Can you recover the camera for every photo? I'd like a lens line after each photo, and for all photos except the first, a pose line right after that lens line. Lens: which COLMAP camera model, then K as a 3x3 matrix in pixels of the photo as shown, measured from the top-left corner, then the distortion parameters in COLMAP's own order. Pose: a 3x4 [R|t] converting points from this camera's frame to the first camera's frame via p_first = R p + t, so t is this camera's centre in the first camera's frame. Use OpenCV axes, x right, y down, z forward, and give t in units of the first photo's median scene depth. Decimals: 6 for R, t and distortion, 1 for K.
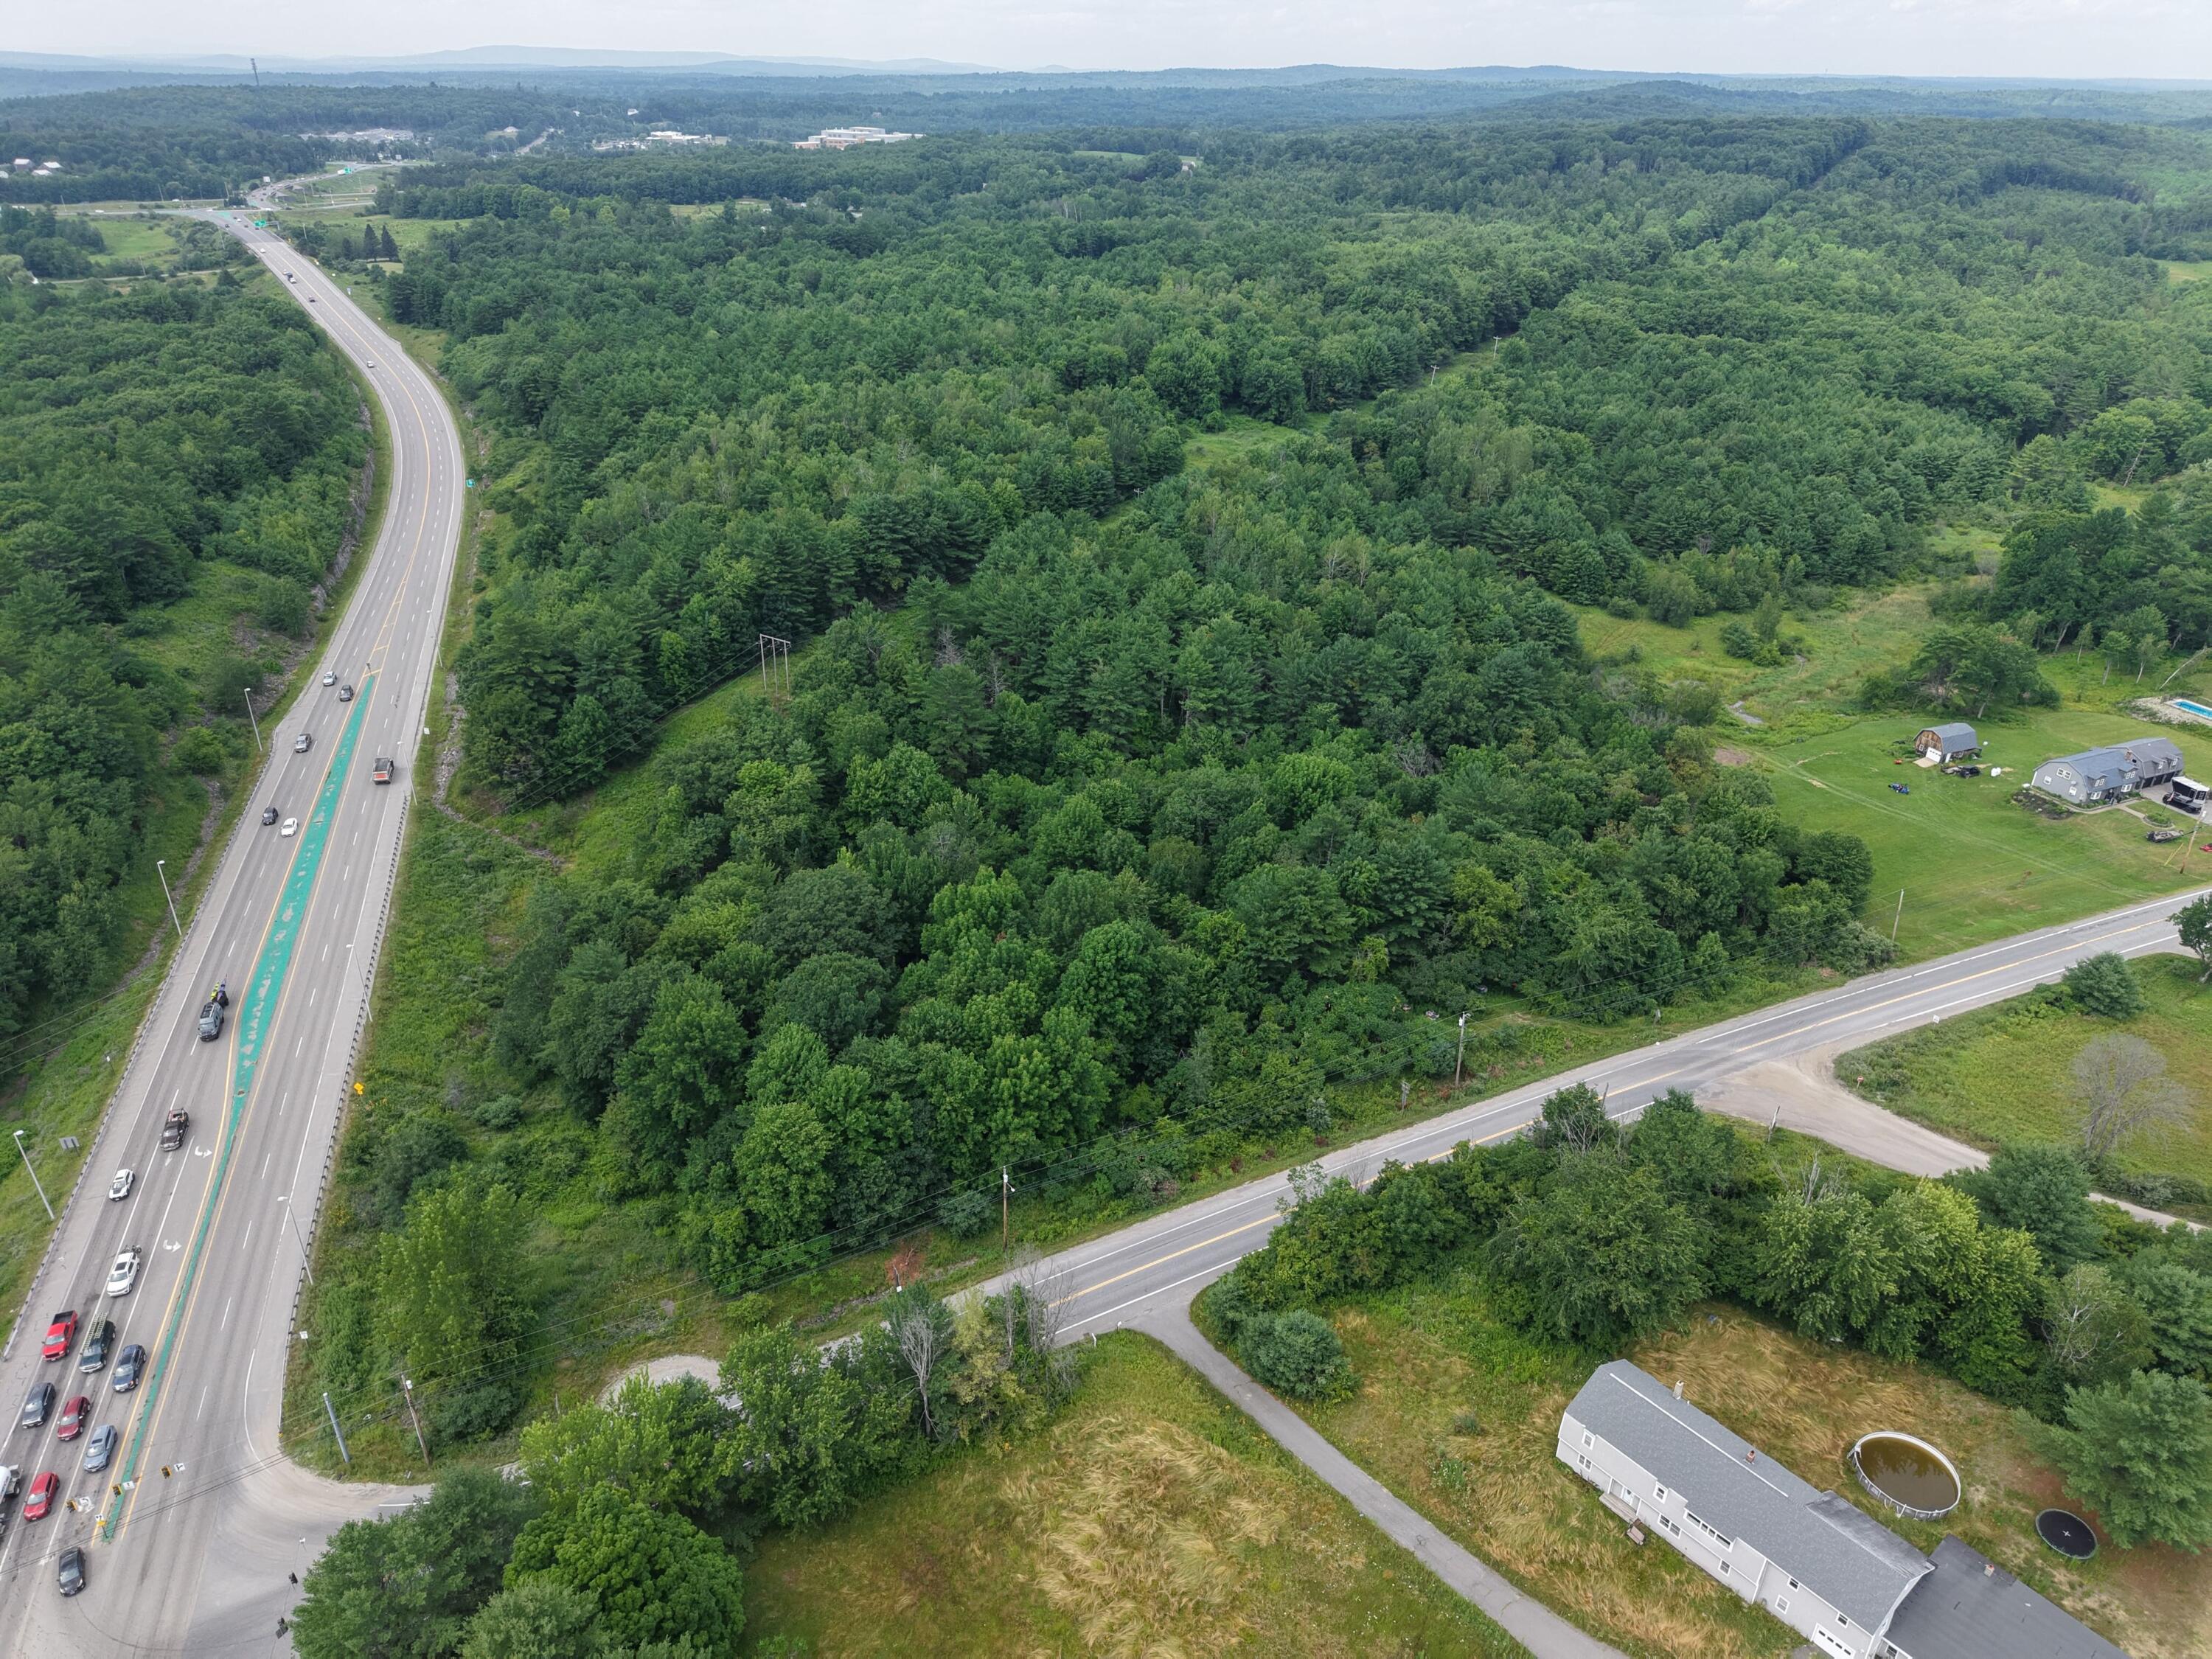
lens RADIAL K [[1483.2, 0, 1098.4], [0, 1483.2, 827.6], [0, 0, 1]] dist [0.021901, -0.017678]
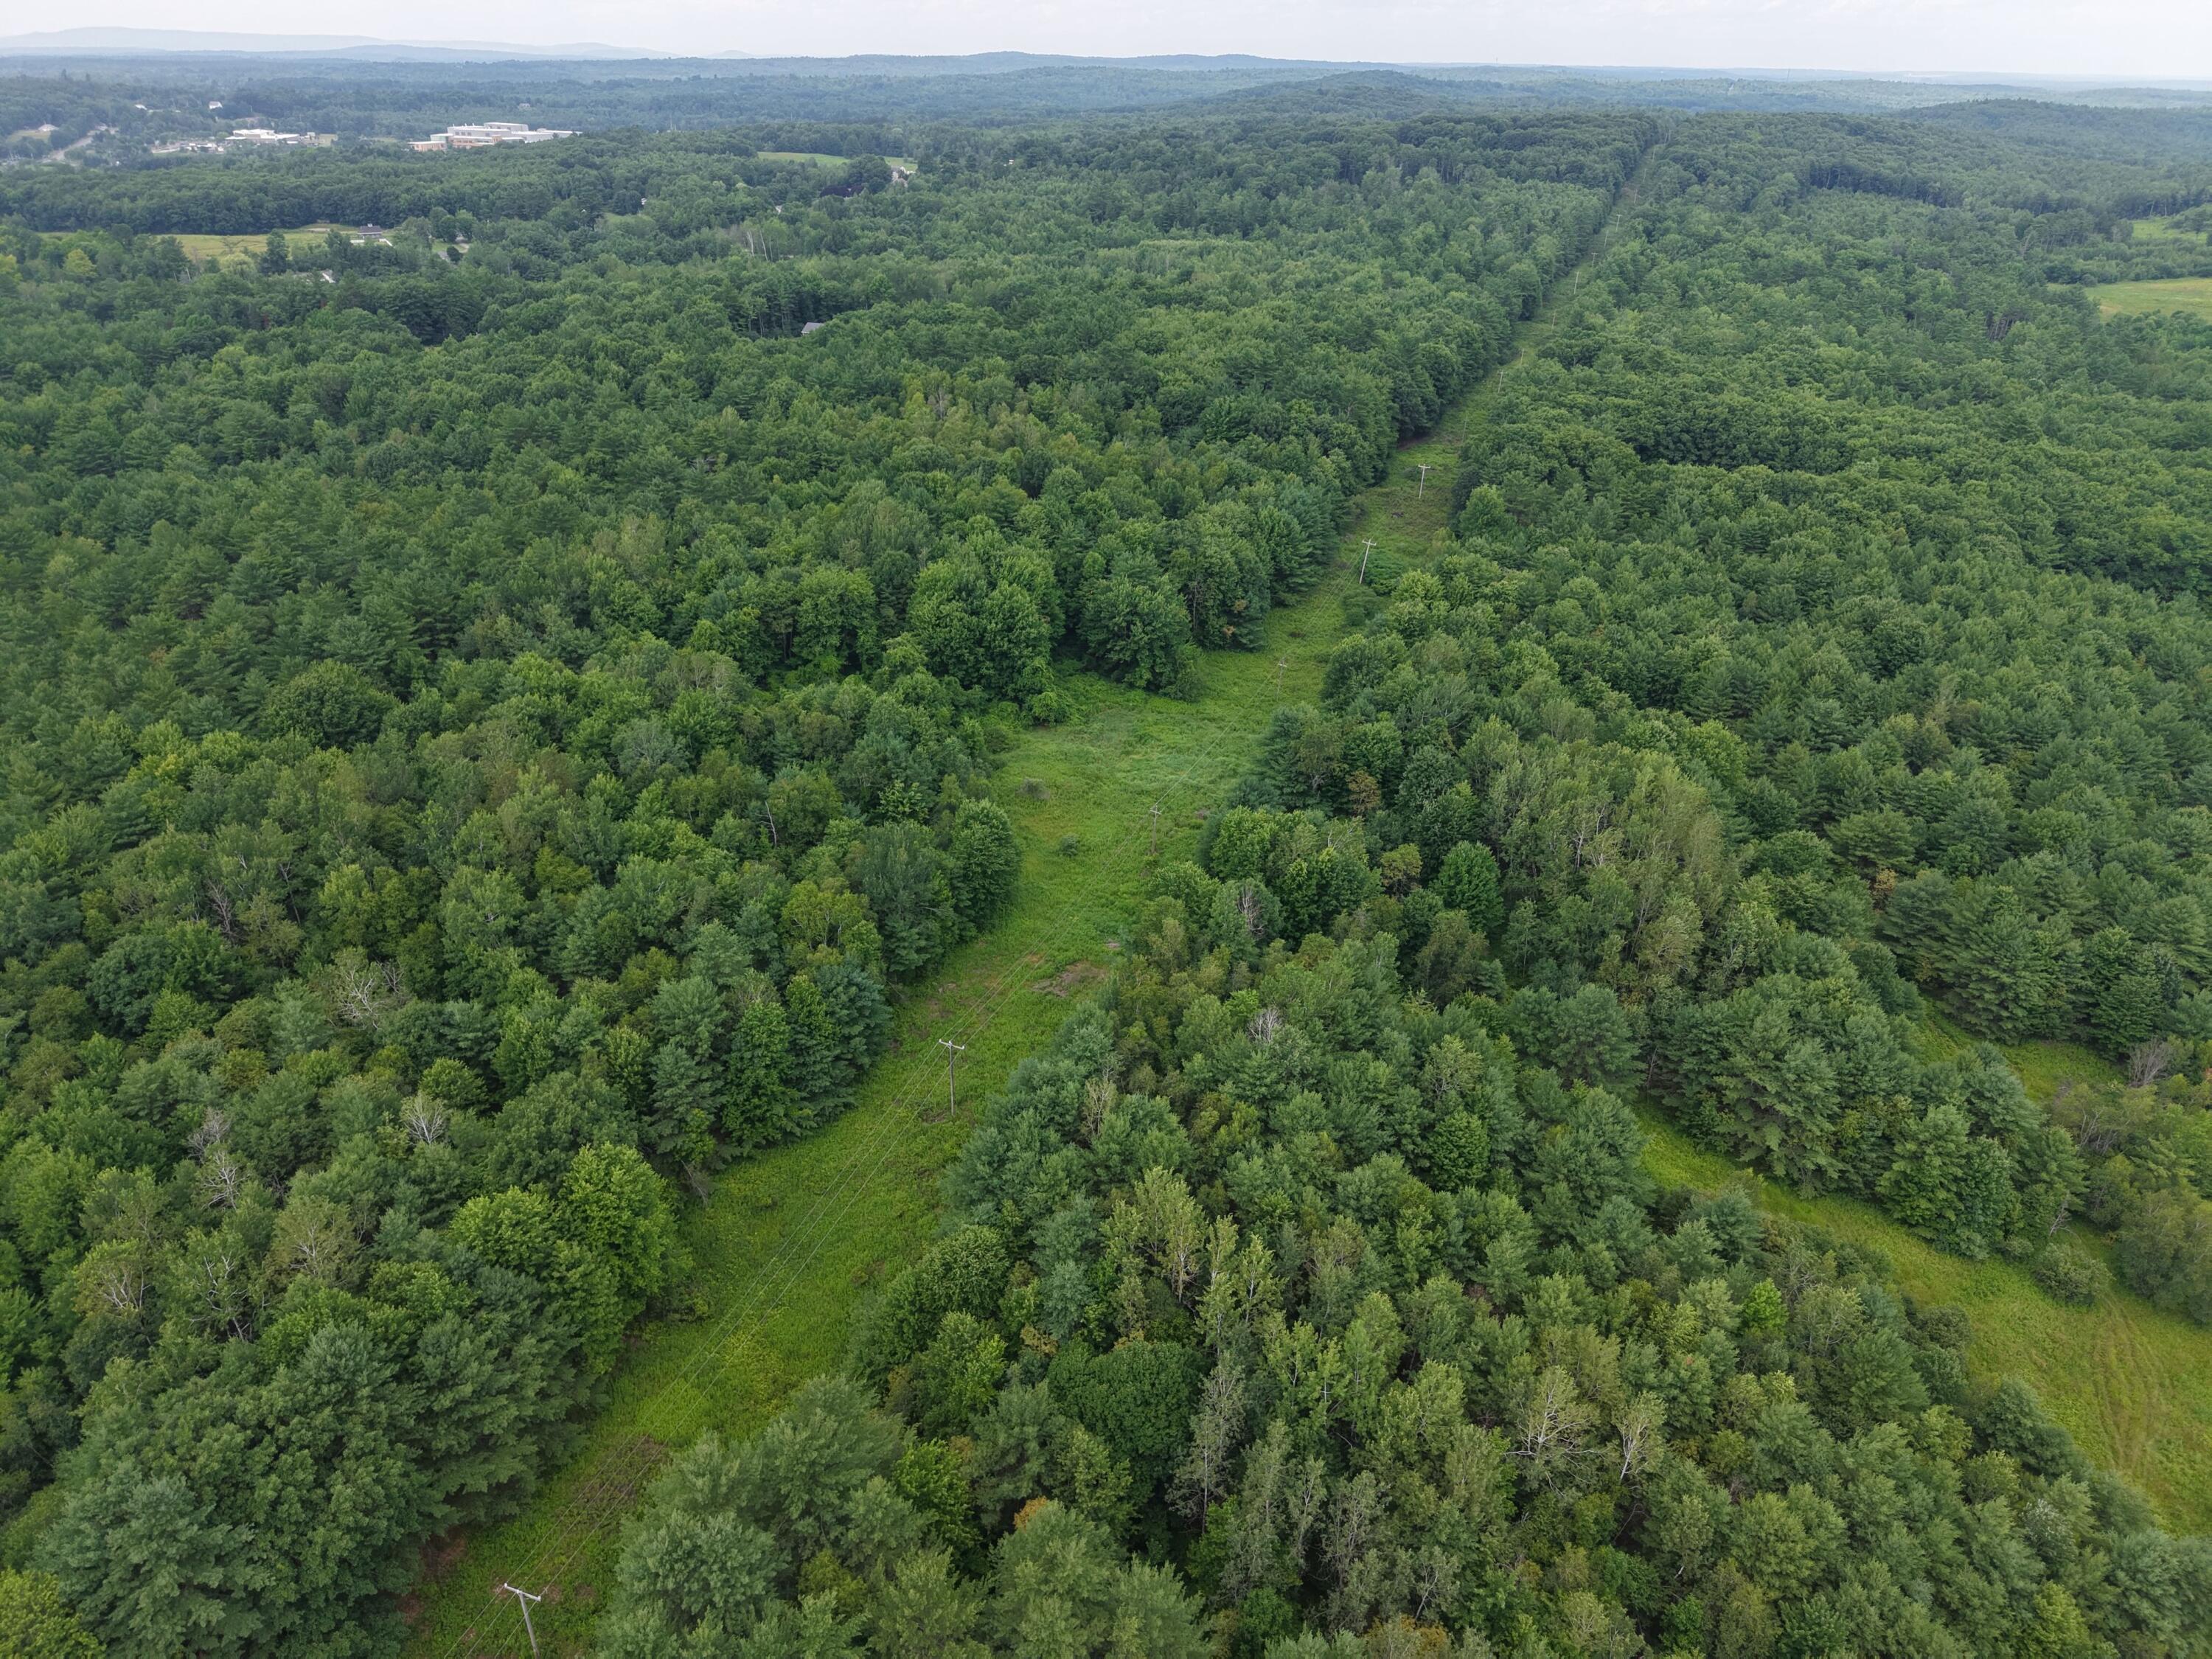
lens RADIAL K [[1483.2, 0, 1098.4], [0, 1483.2, 827.6], [0, 0, 1]] dist [0.021901, -0.017678]
pose [[0.982487, -0.083693, 0.166478, 0.001264], [0.082526, 0.996492, 0.013922, -0.102902], [-0.167059, 0.000060, 0.985947, 0.201356]]
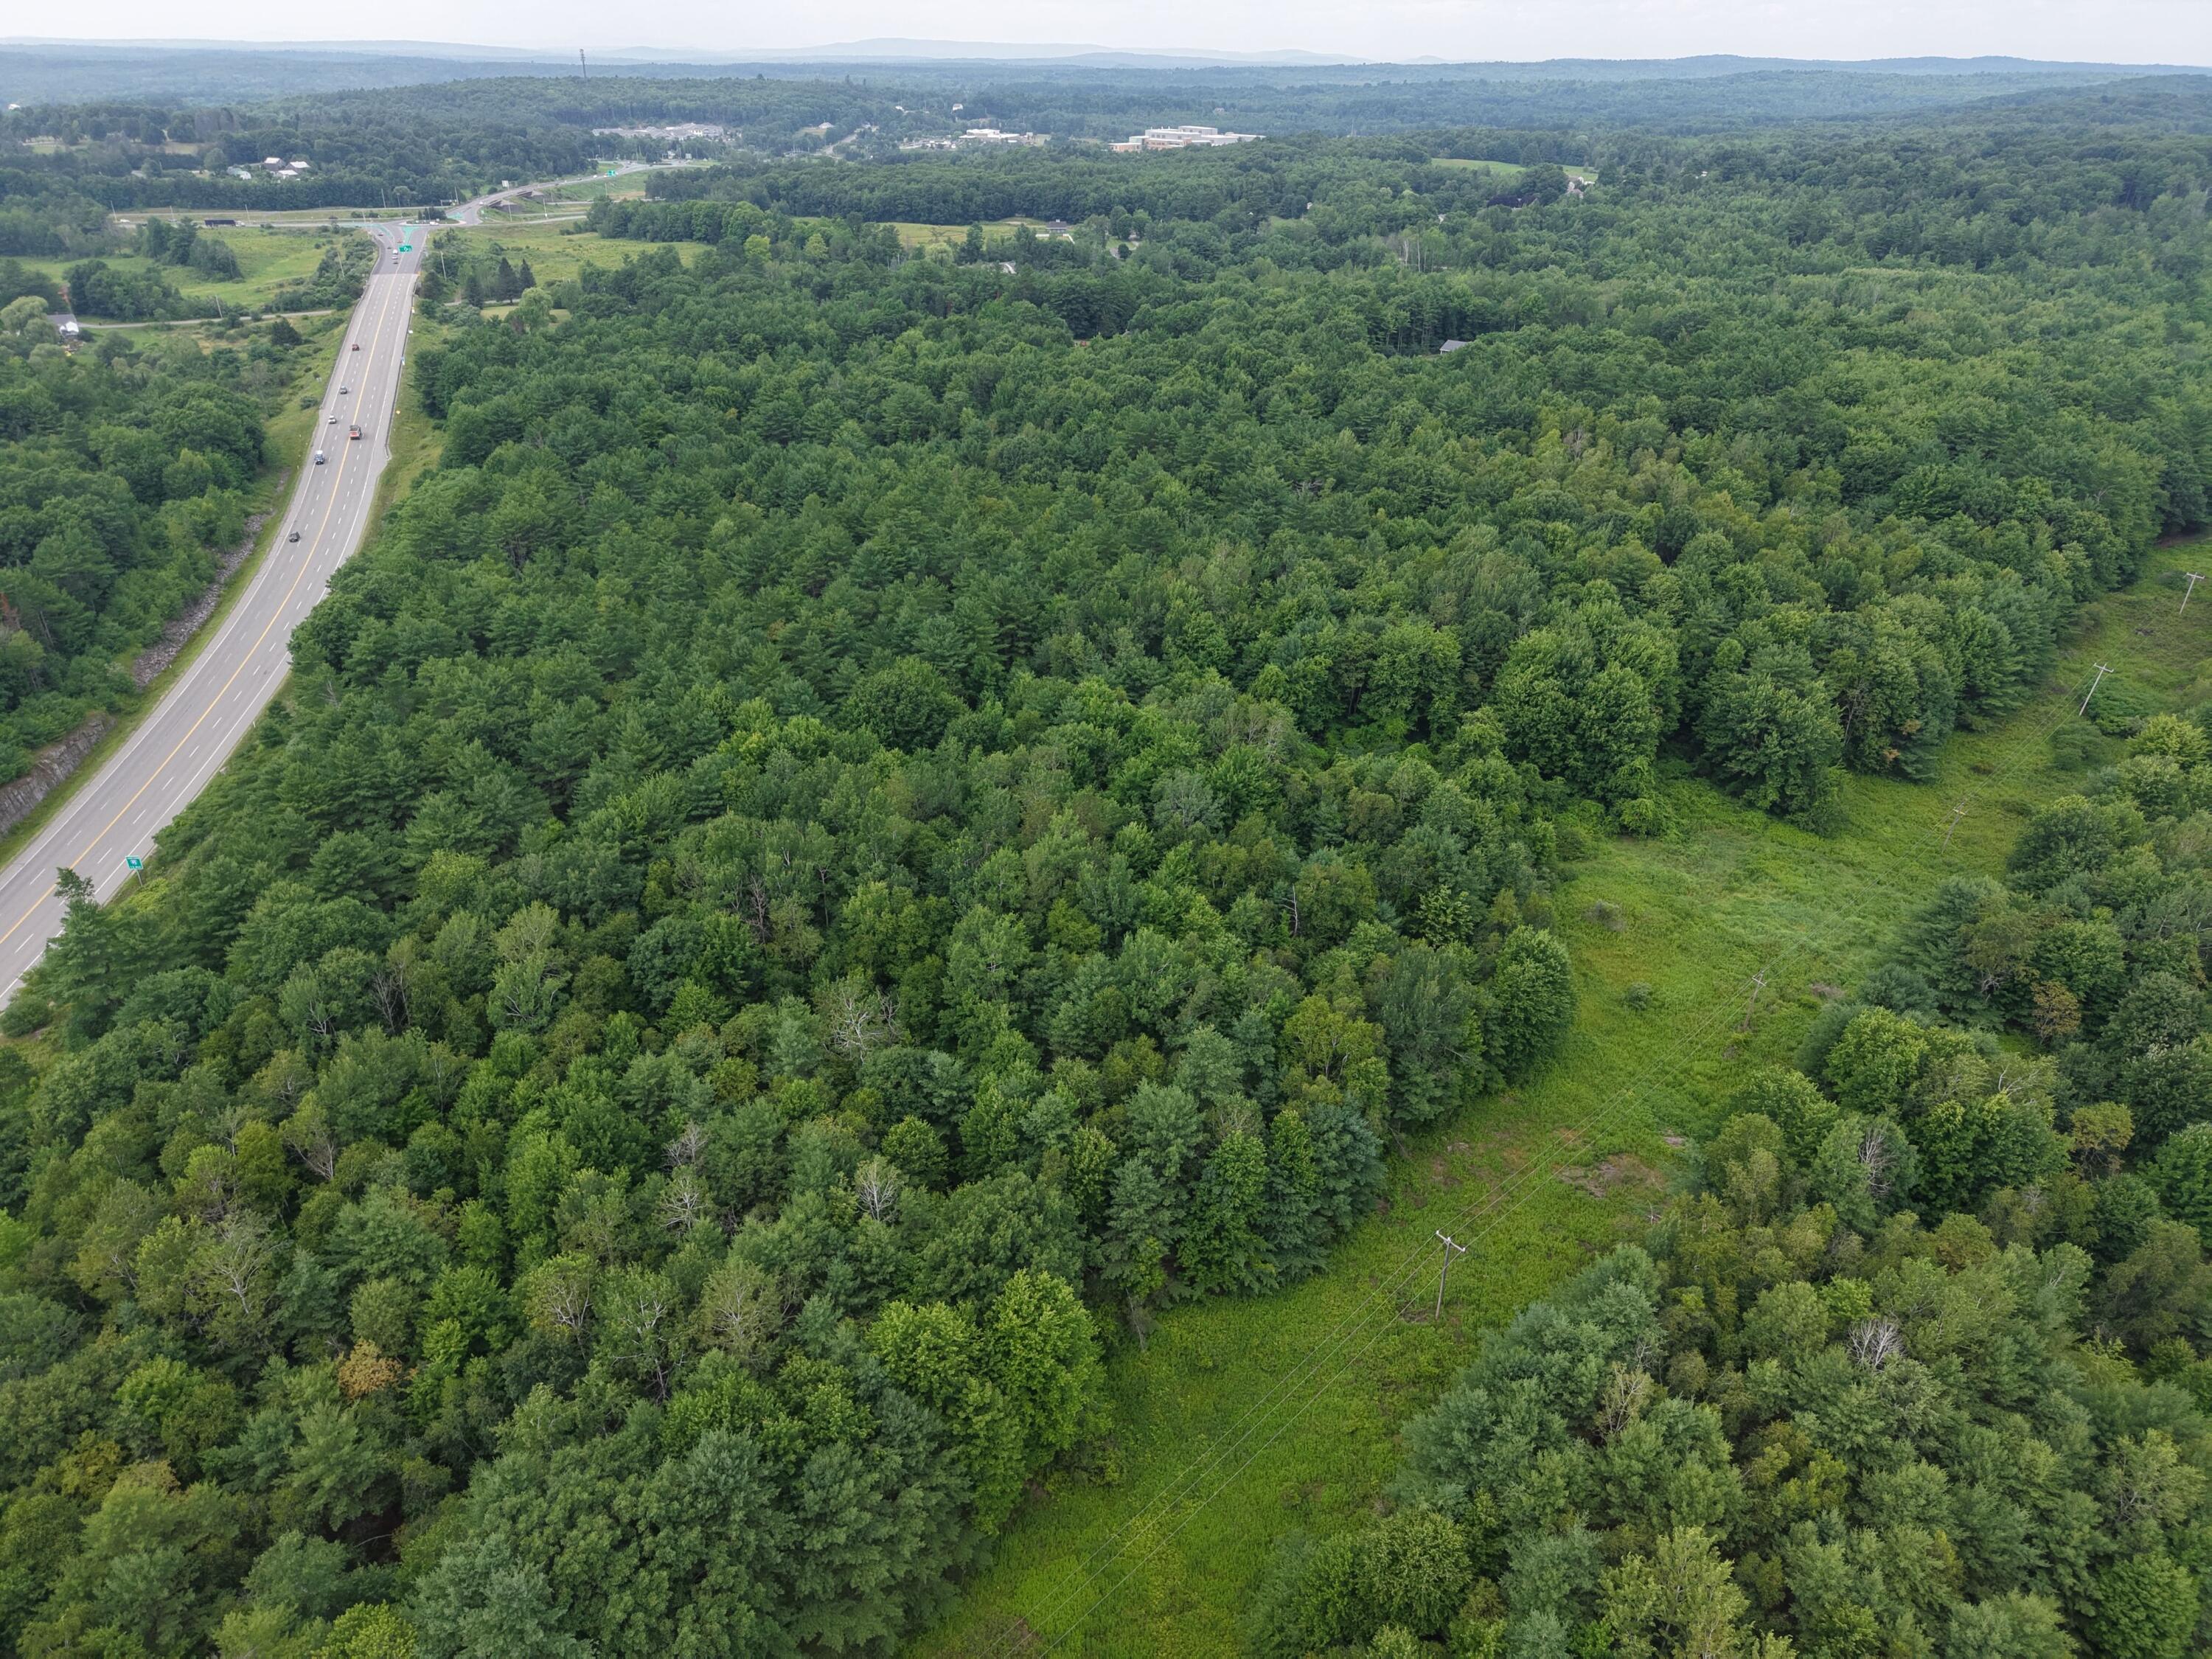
lens RADIAL K [[1483.2, 0, 1098.4], [0, 1483.2, 827.6], [0, 0, 1]] dist [0.021901, -0.017678]
pose [[0.975822, 0.101142, -0.193755, 0.001538], [-0.100238, 0.994858, 0.014491, -0.113510], [0.194225, 0.005281, 0.980943, 0.222325]]
